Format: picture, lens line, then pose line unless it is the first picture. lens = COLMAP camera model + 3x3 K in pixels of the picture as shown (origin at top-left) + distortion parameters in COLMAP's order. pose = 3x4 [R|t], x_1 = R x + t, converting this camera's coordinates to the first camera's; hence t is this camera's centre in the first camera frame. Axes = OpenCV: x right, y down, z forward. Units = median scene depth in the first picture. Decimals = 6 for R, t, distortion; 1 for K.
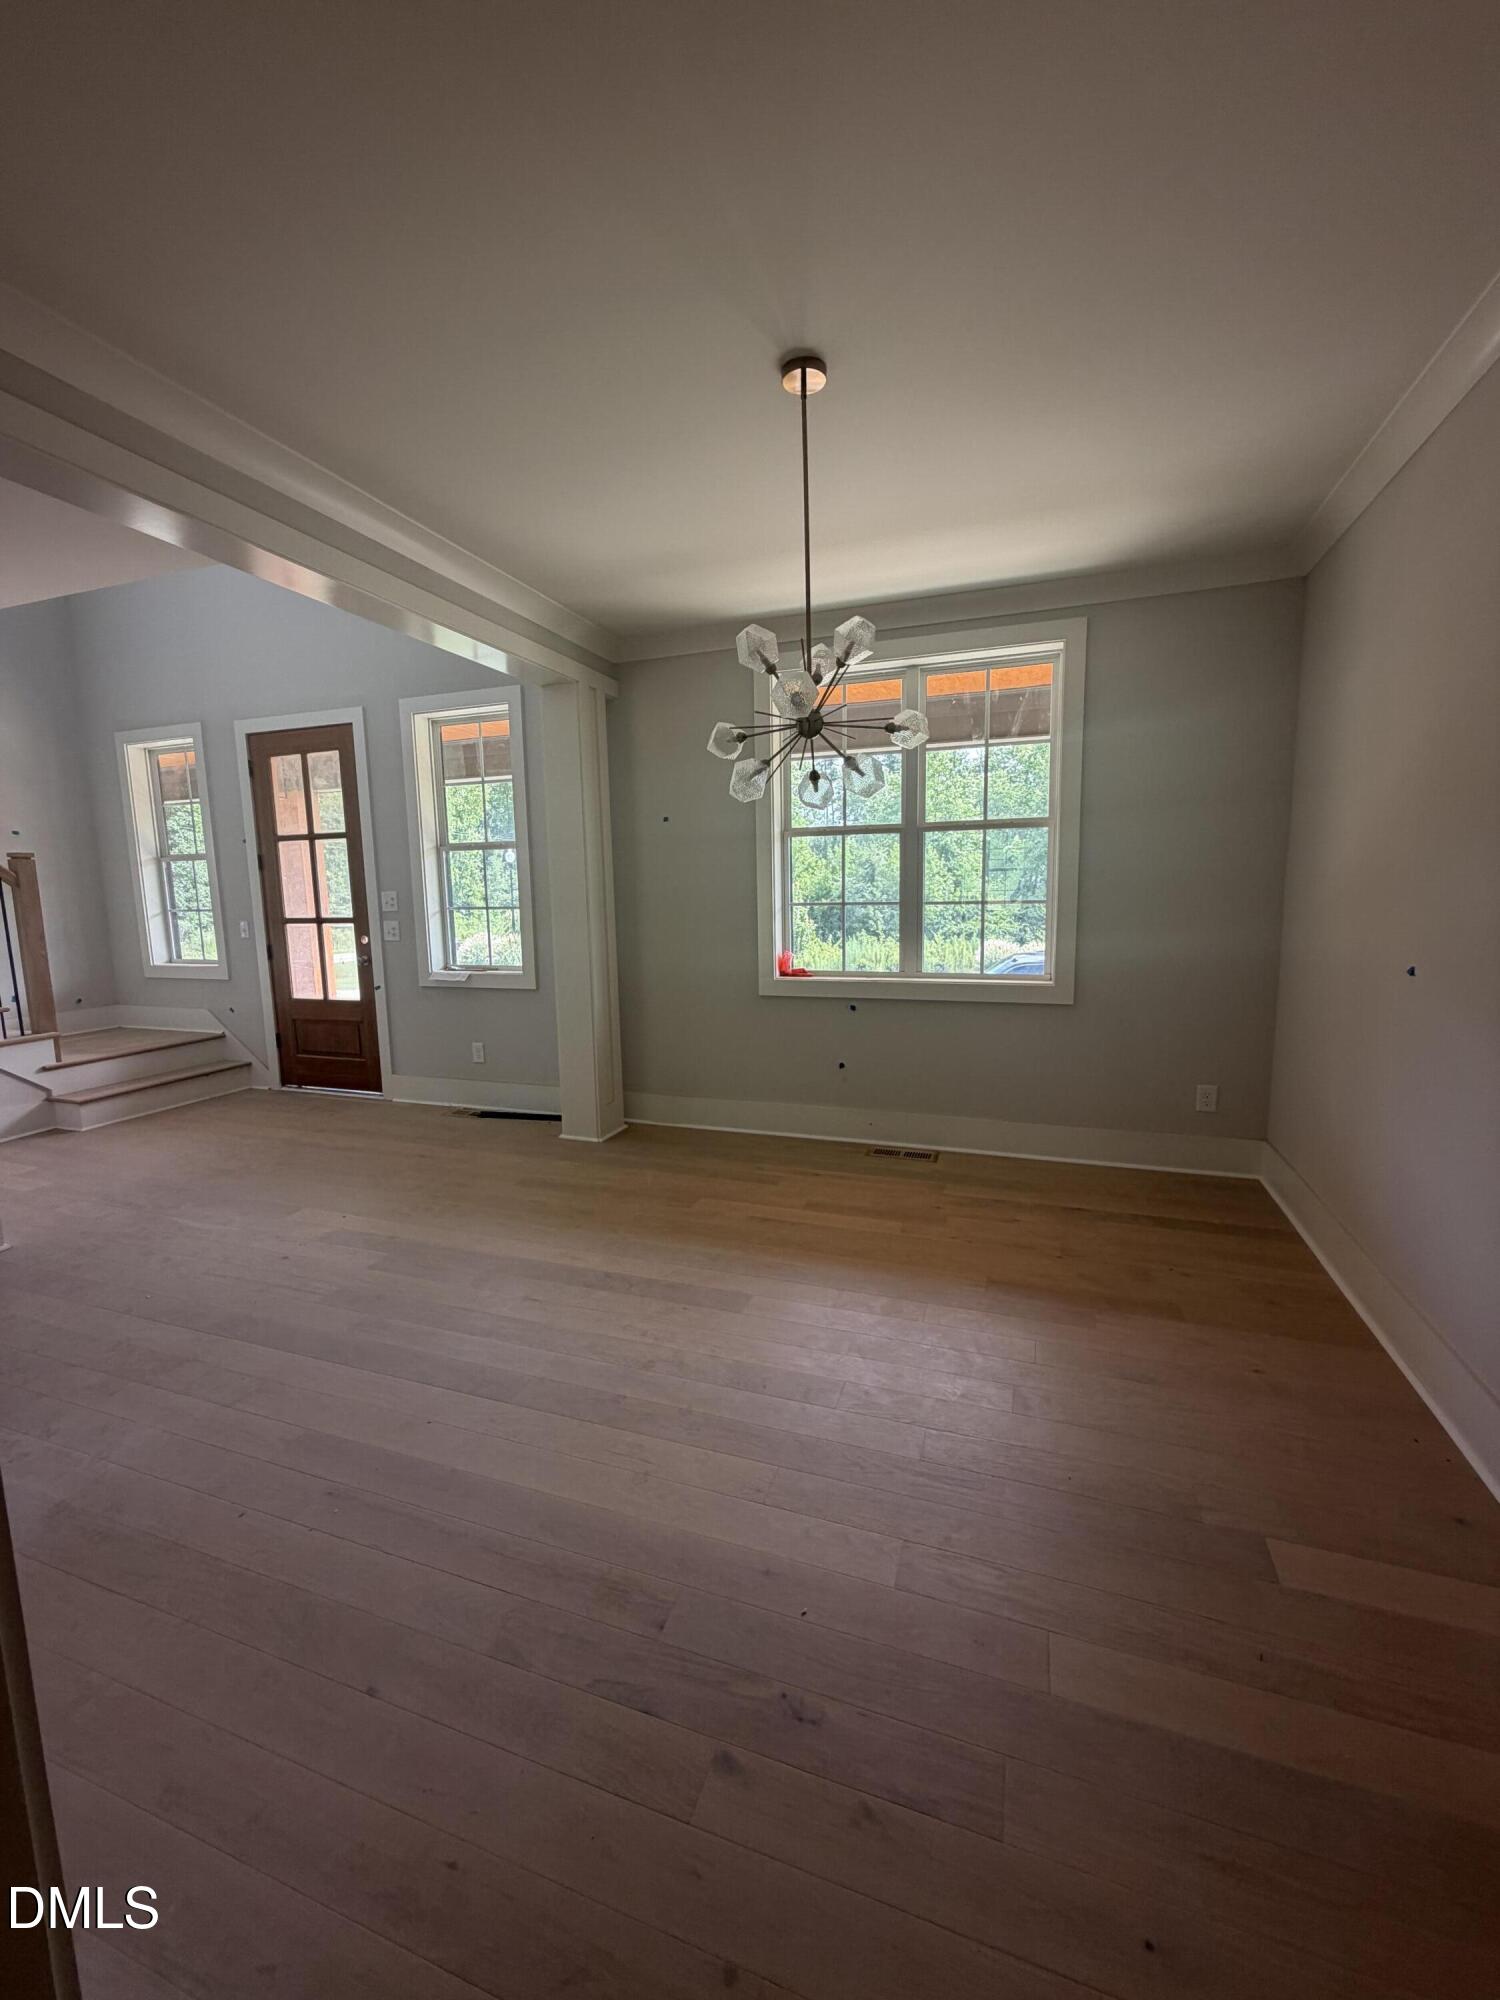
lens RADIAL K [[806.1, 0, 753.5], [0, 806.1, 1008.3], [0, 0, 1]] dist [-0.001775, 0.000863]
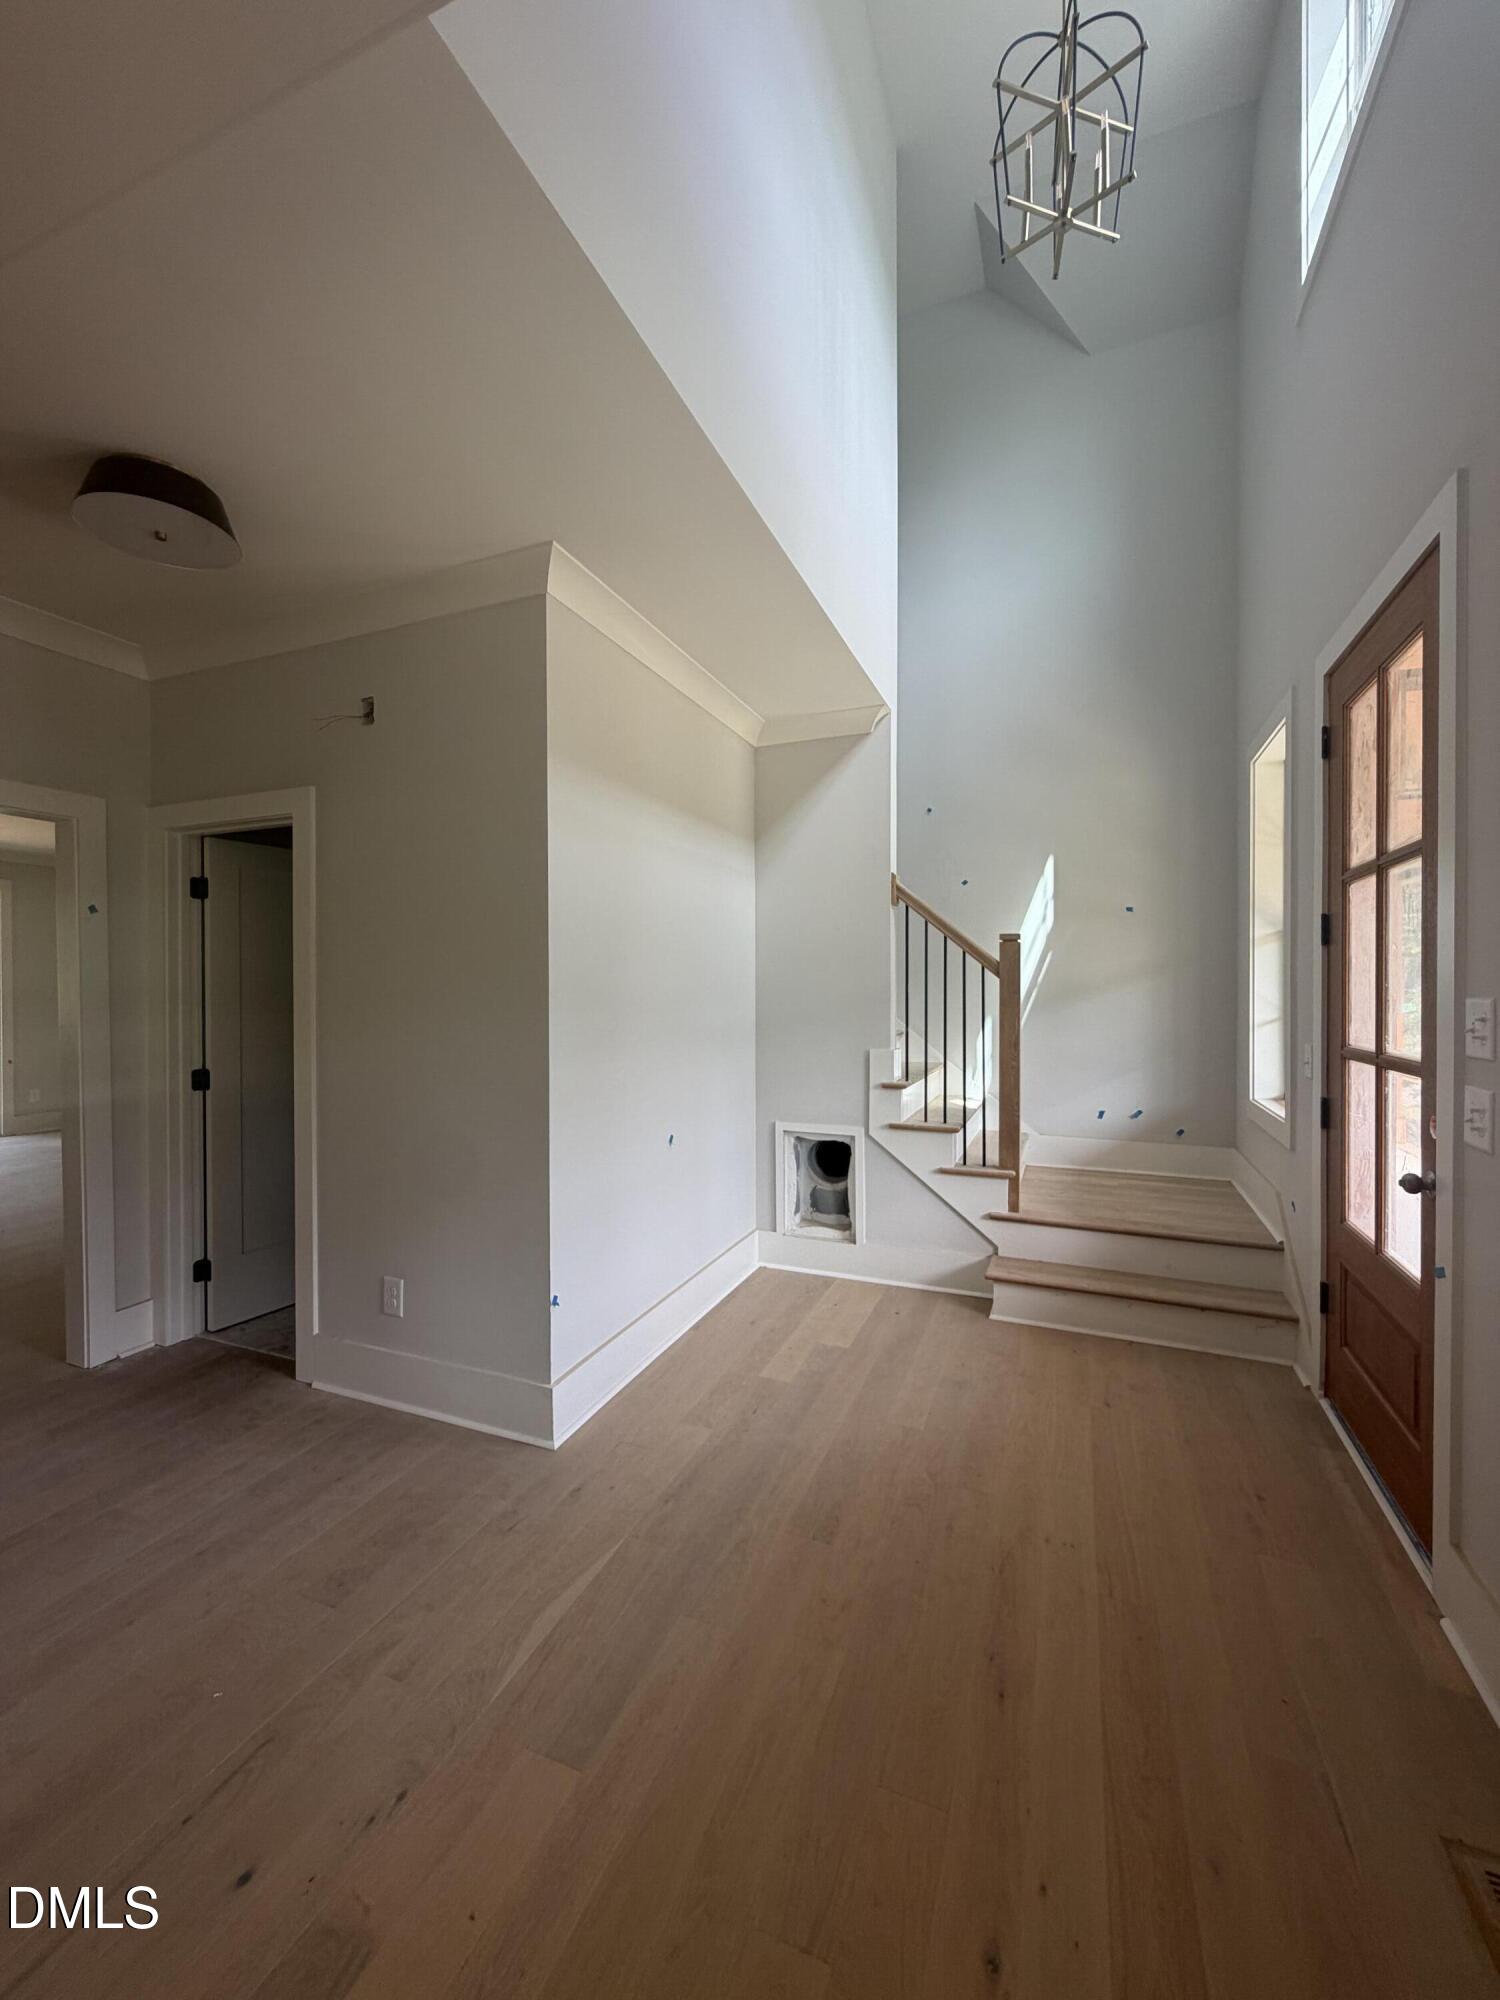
lens RADIAL K [[806.1, 0, 750.0], [0, 806.1, 993.9], [0, 0, 1]] dist [-0.001775, 0.000863]
pose [[-0.052847, 0.025610, -0.998274, -0.101477], [-0.148800, 0.988309, 0.033231, -0.101501], [0.987454, 0.150300, -0.048419, 0.651232]]
